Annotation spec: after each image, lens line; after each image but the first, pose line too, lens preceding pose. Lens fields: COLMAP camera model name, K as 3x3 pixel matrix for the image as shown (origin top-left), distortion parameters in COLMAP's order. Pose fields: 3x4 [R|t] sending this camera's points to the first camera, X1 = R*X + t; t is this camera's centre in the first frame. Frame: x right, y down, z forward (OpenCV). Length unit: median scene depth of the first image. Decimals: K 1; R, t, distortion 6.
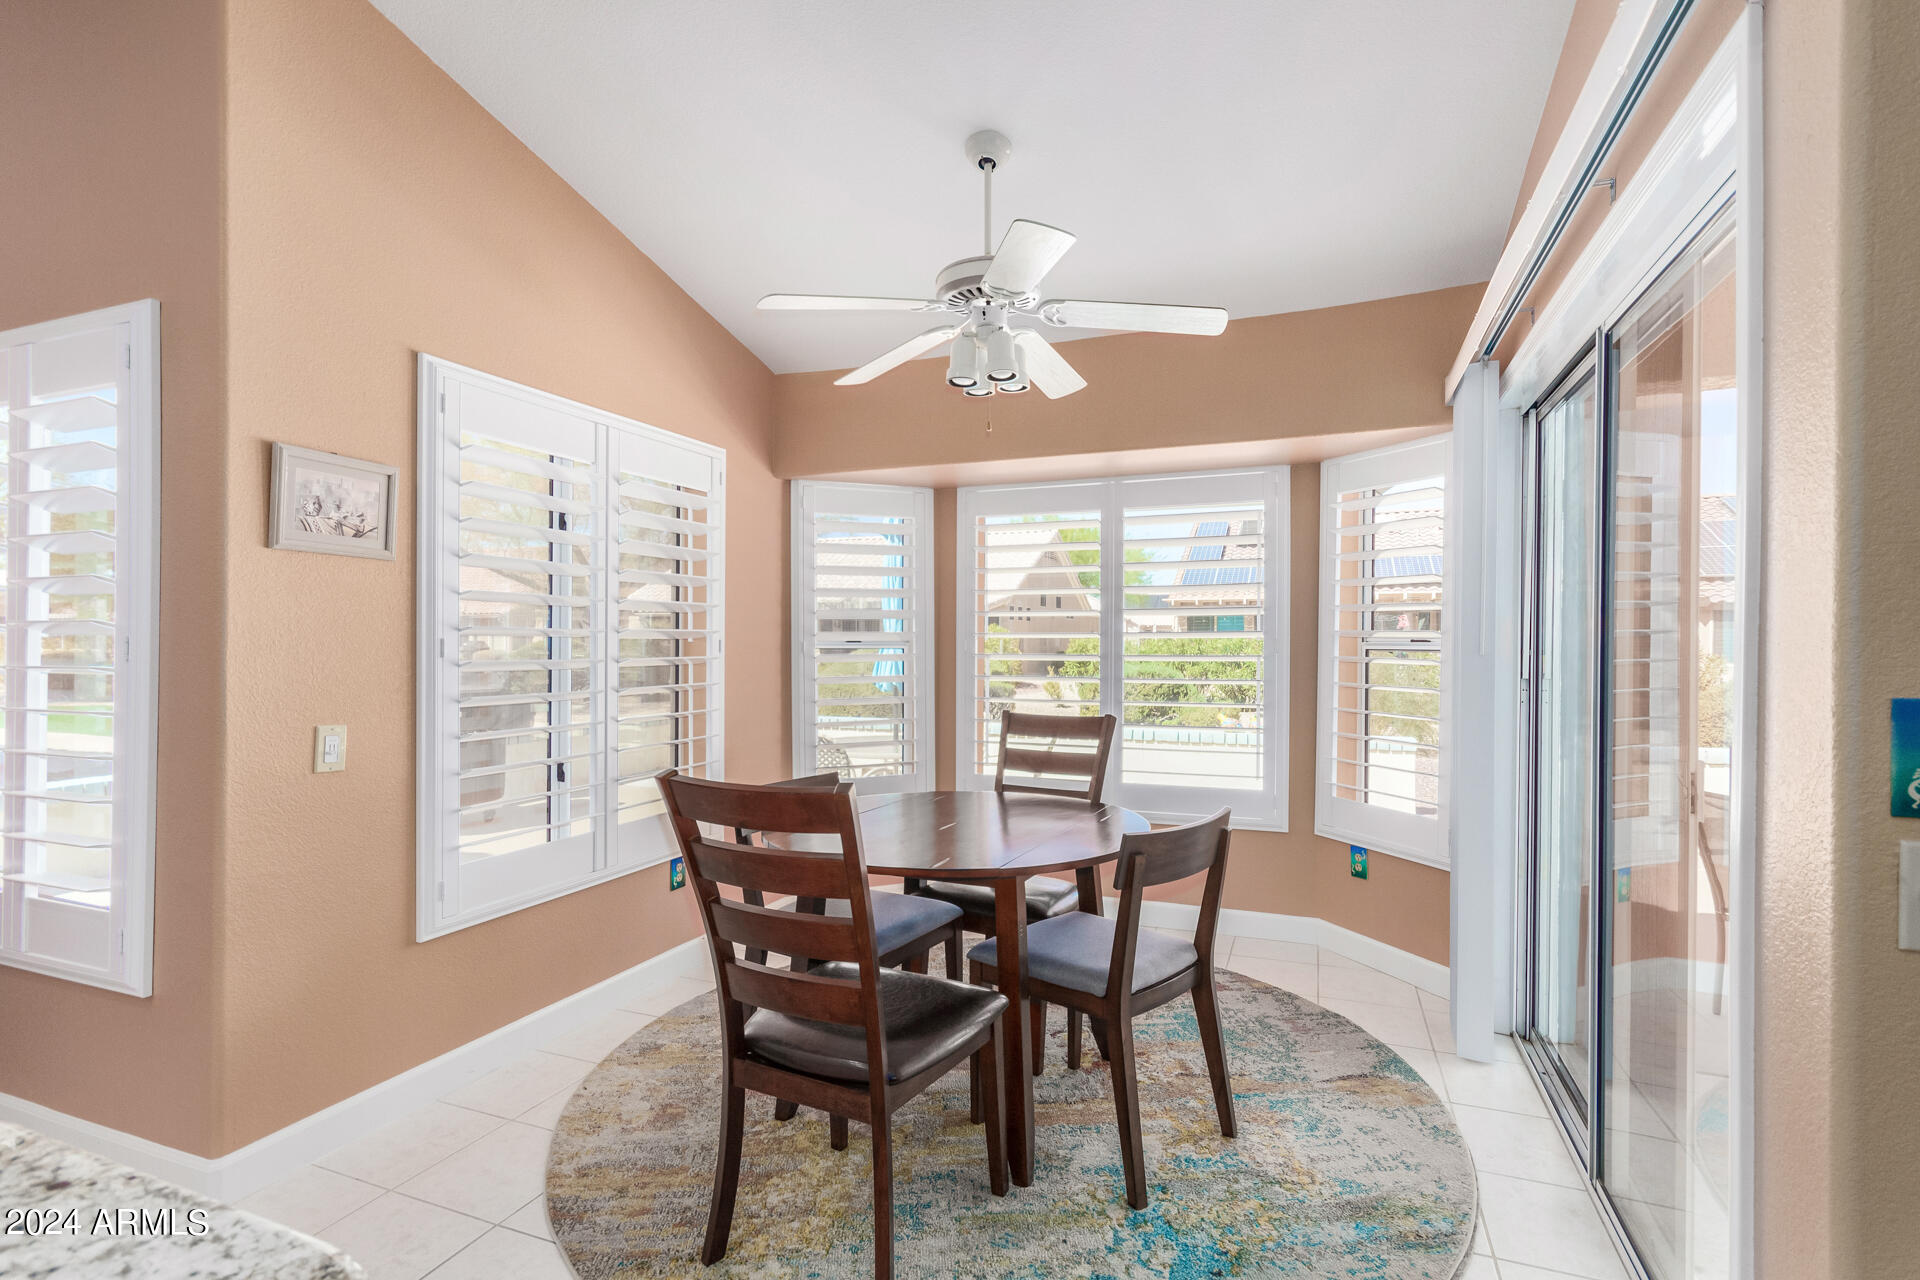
lens RADIAL K [[900.3, 0, 957.6], [0, 900.3, 648.3], [0, 0, 1]] dist [0.004803, -0.003992]
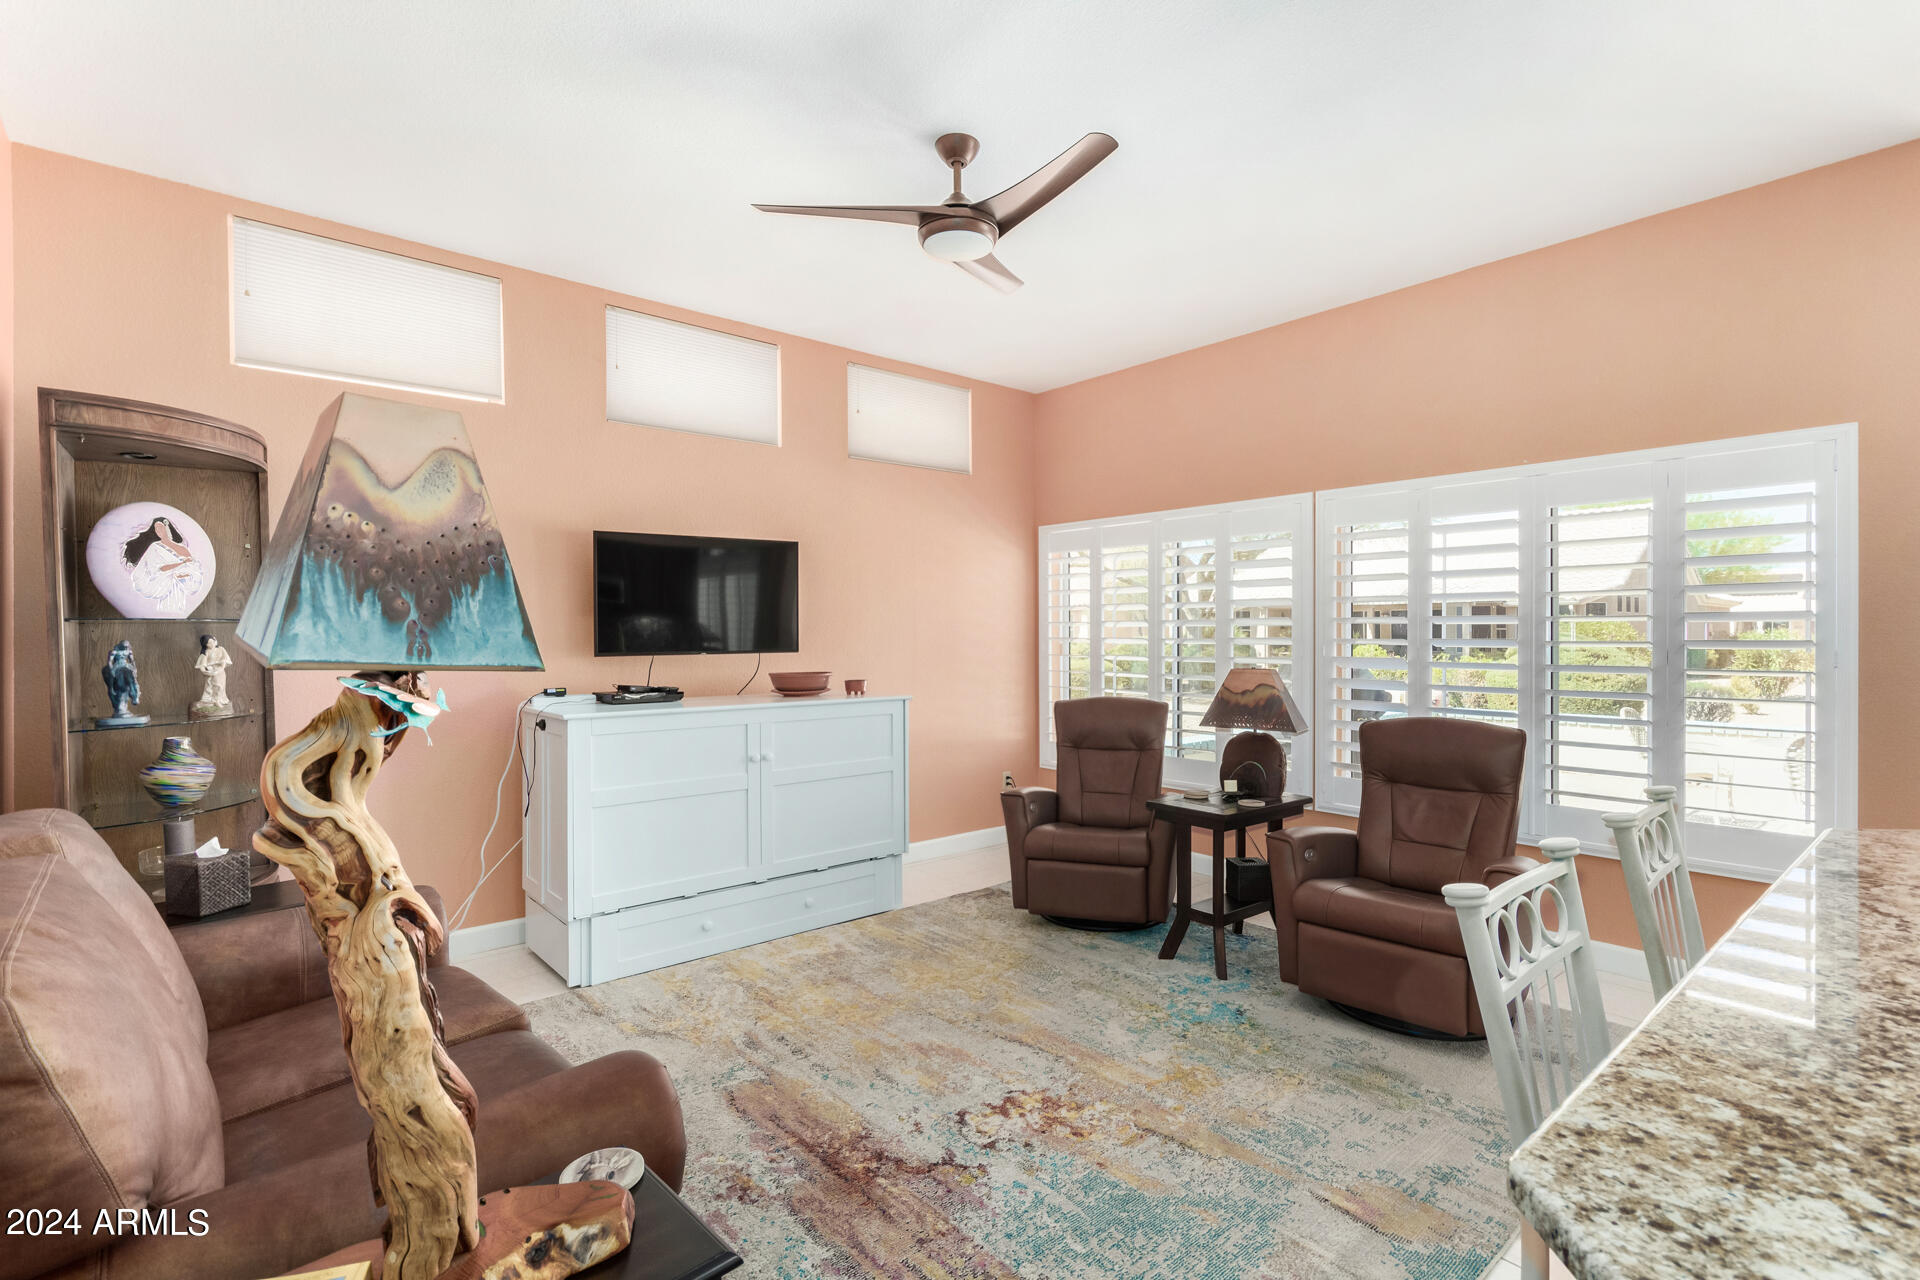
lens RADIAL K [[900.3, 0, 959.5], [0, 900.3, 635.0], [0, 0, 1]] dist [0.004803, -0.003992]
pose [[0.887868, -0.002184, -0.460092, -1.141363], [-0.001414, 0.999971, -0.007477, -0.020037], [0.460095, 0.007289, 0.887840, -0.713235]]
